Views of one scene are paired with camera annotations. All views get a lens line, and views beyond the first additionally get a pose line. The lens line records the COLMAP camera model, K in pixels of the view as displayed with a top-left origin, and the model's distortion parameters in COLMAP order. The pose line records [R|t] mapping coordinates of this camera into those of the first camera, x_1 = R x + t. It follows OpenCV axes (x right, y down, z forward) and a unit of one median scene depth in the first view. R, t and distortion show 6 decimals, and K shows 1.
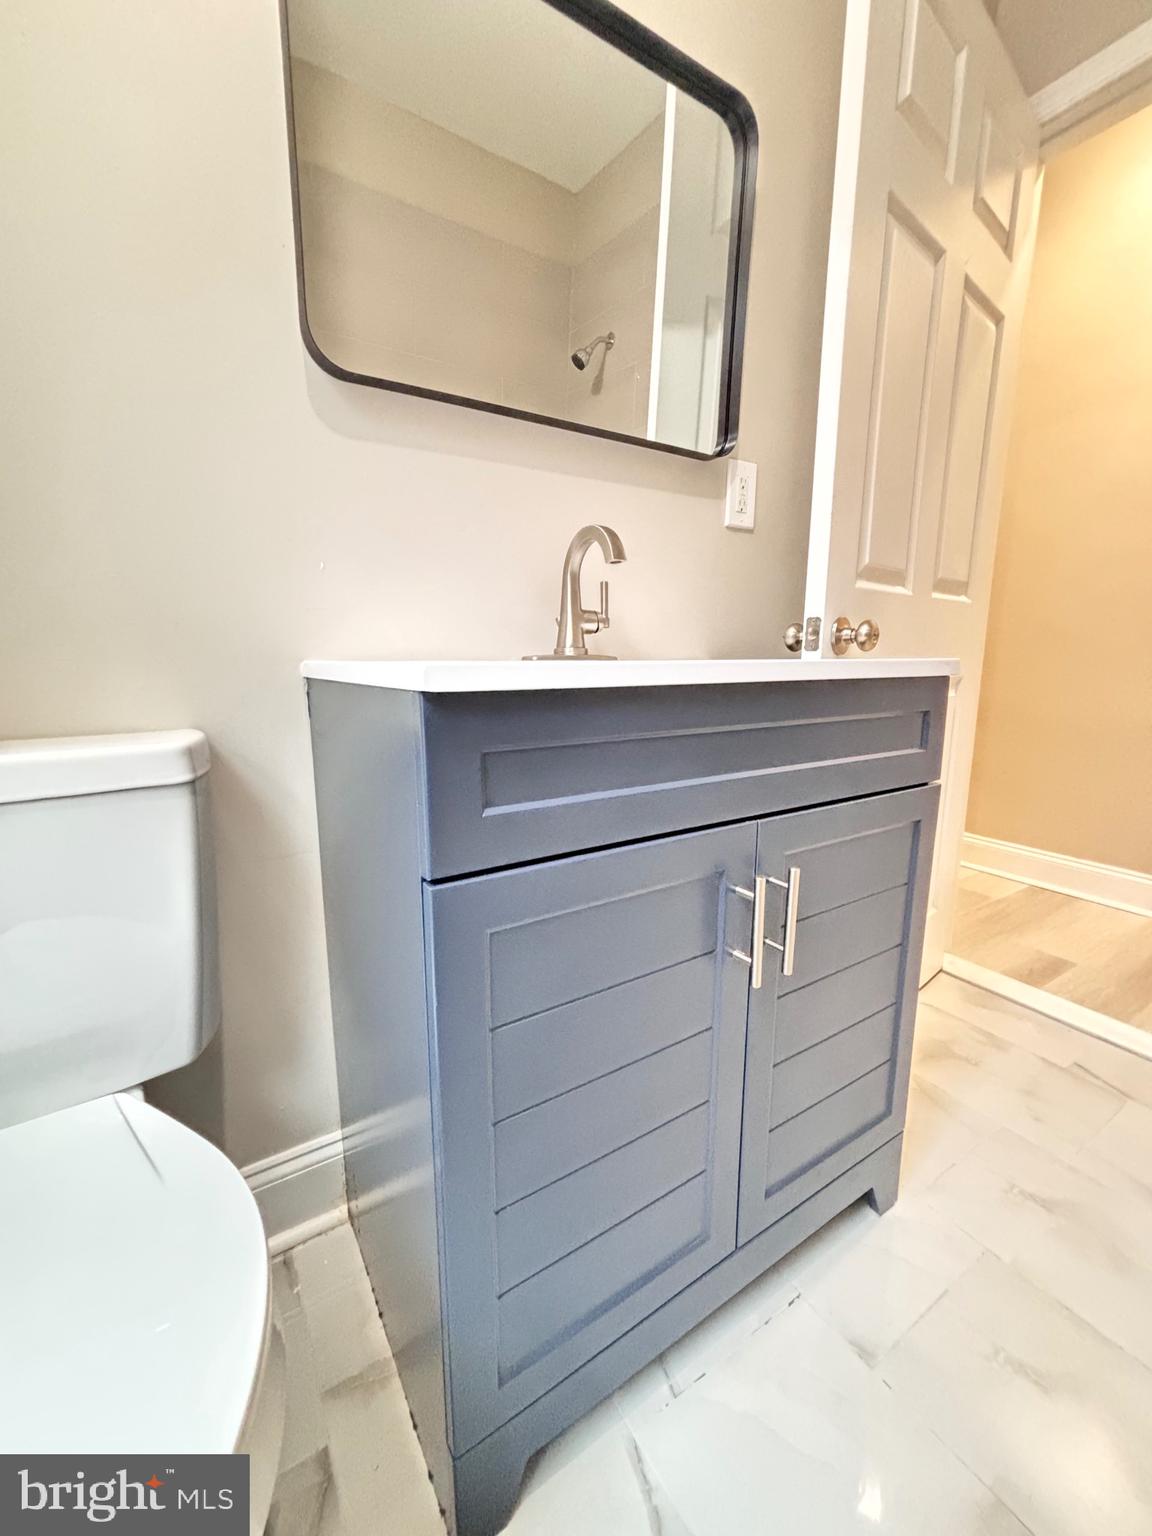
lens RADIAL K [[620.3, 0, 571.3], [0, 620.3, 773.4], [0, 0, 1]] dist [-0.002805, 0.000322]
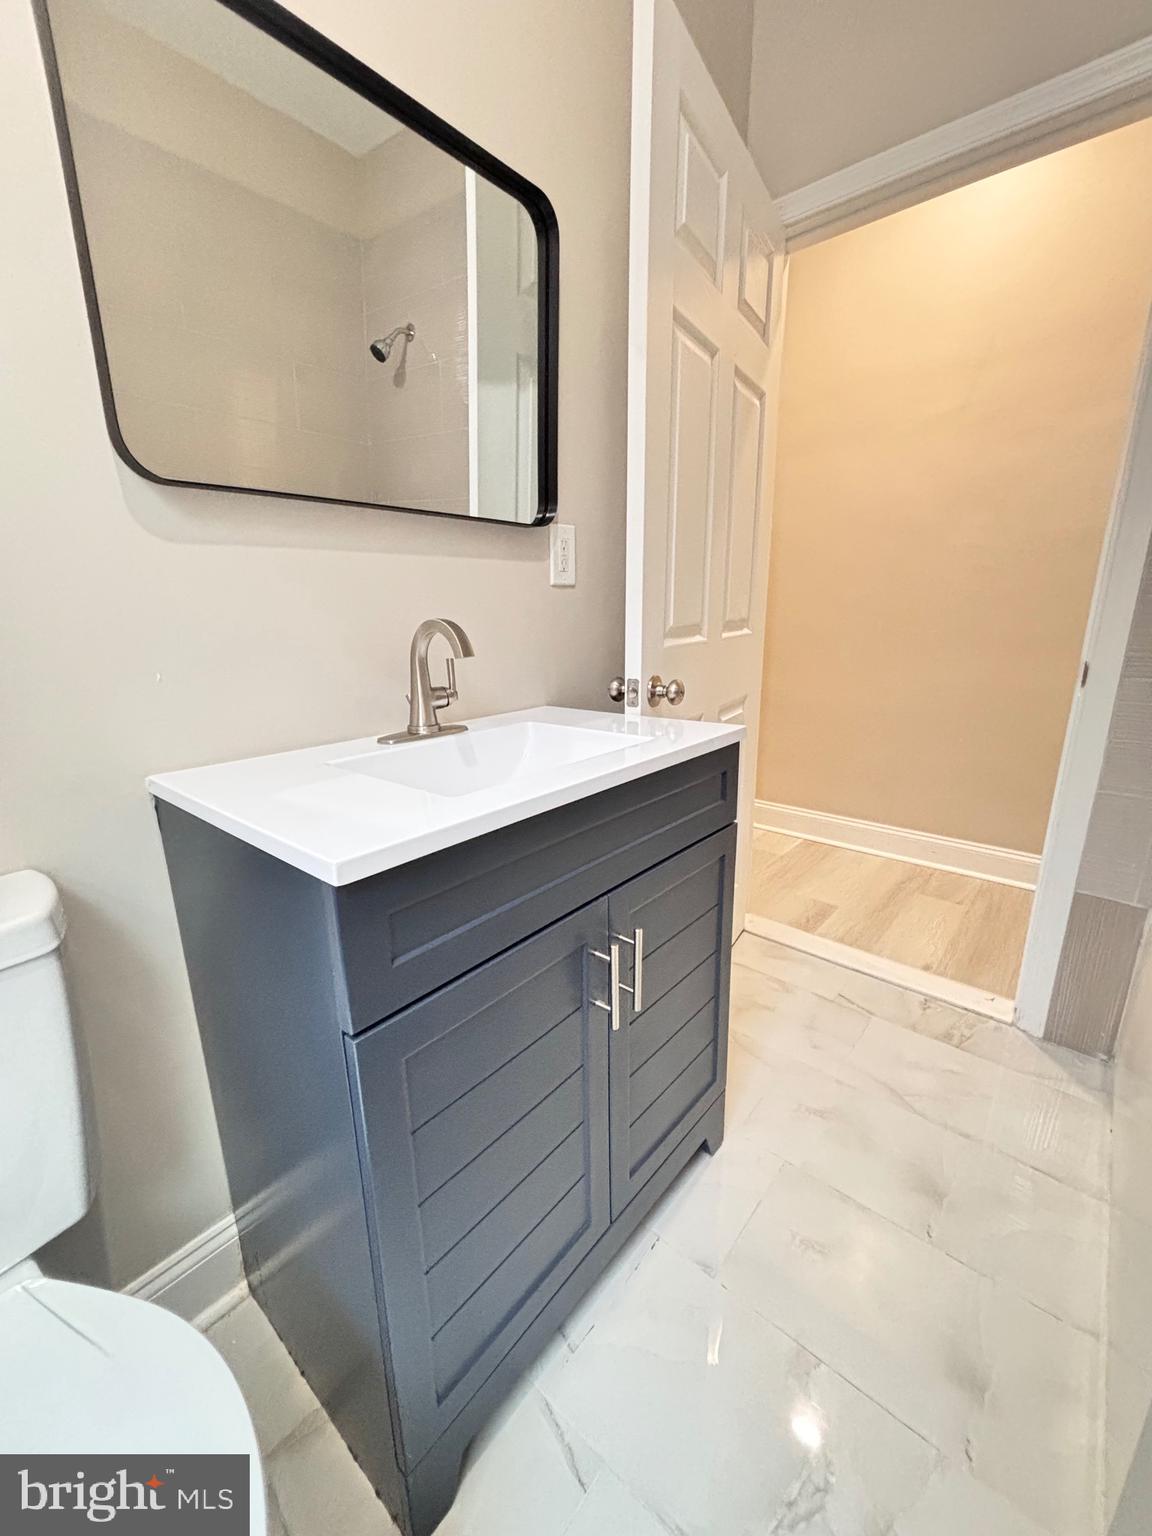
lens RADIAL K [[616.7, 0, 575.7], [0, 616.7, 775.9], [0, 0, 1]] dist [0.013631, -0.005958]
pose [[0.956451, -0.088819, 0.278052, -0.050061], [0.069784, 0.994536, 0.077641, -0.165354], [-0.283429, -0.054856, 0.957423, -0.088491]]
